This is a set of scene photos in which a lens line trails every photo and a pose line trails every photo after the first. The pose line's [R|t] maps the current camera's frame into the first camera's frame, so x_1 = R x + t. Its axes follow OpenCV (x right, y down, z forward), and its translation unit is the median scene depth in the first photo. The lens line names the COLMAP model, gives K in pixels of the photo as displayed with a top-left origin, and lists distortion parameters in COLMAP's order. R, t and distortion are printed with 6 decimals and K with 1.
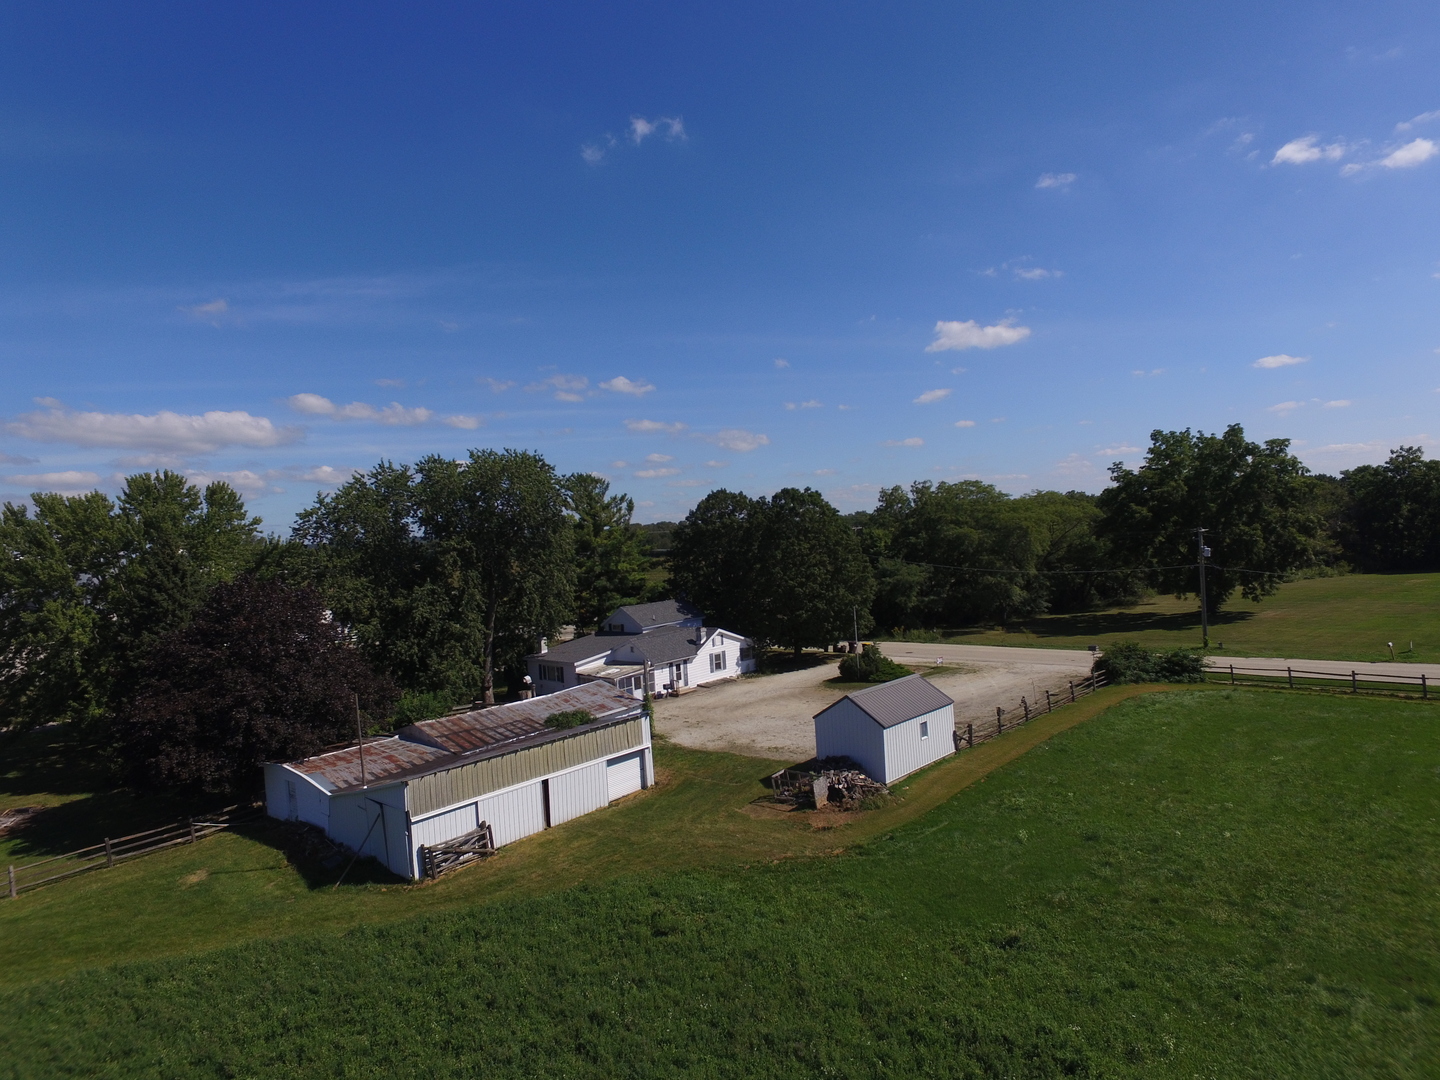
lens RADIAL K [[821.8, 0, 717.8], [0, 821.8, 541.5], [0, 0, 1]] dist [0.000370, 0.007788]
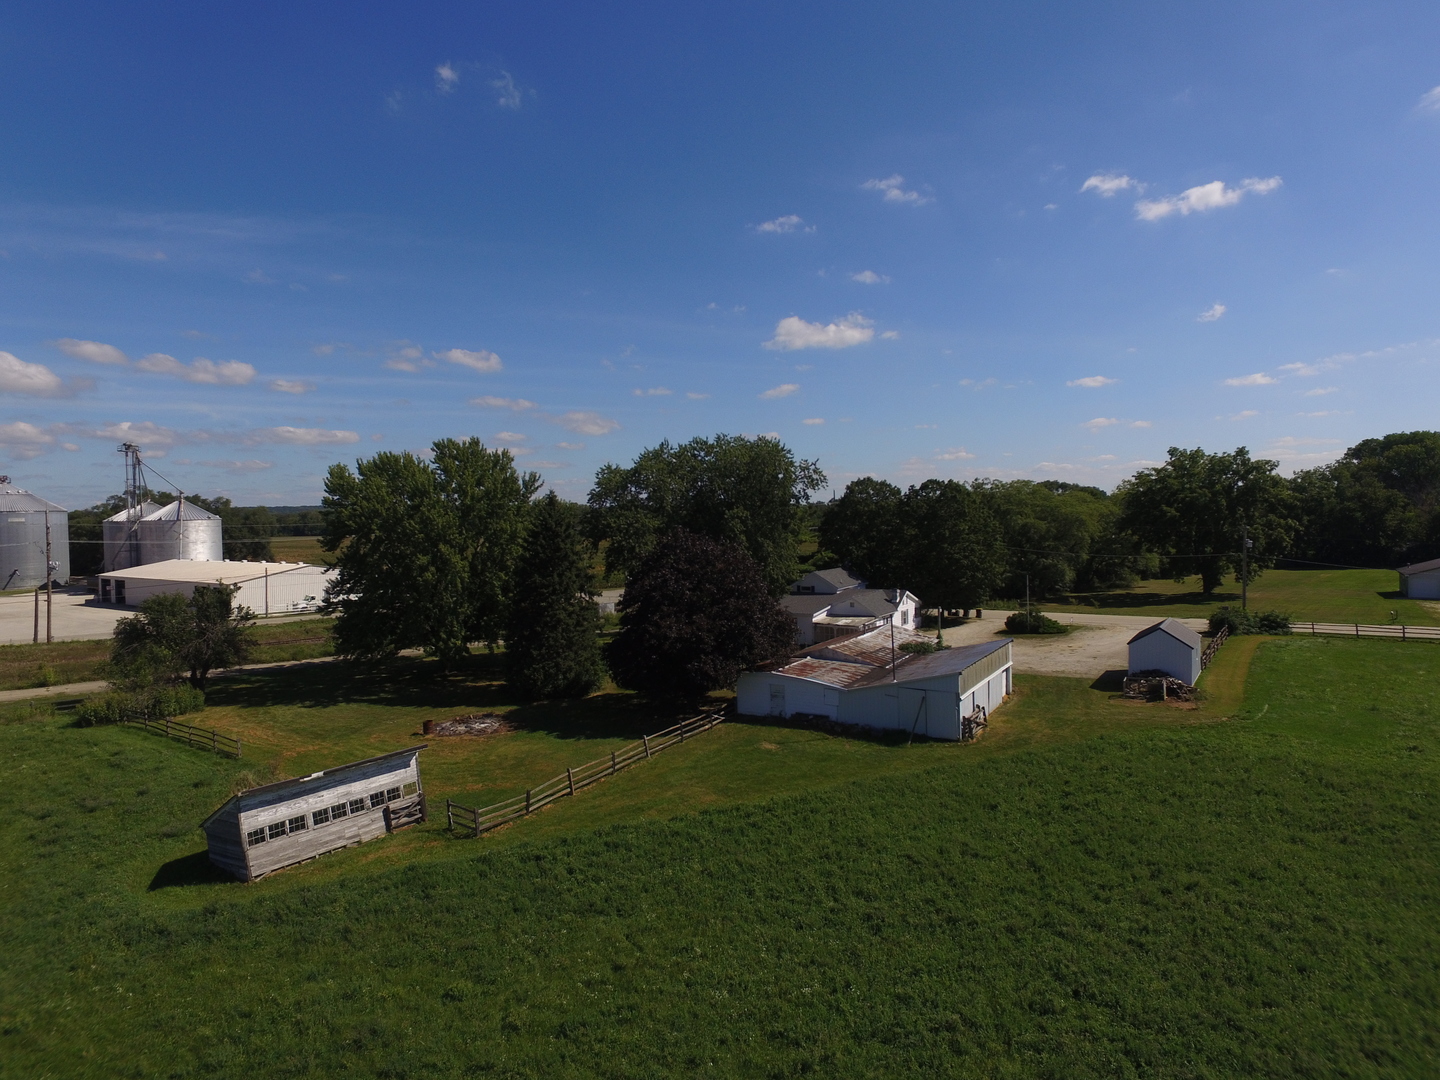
lens RADIAL K [[821.8, 0, 726.5], [0, 821.8, 541.4], [0, 0, 1]] dist [0.000370, 0.007788]
pose [[0.984255, 0.037368, 0.172761, -0.447106], [-0.040334, 0.999093, 0.013689, 0.023635], [-0.172093, -0.020441, 0.984869, -0.157793]]
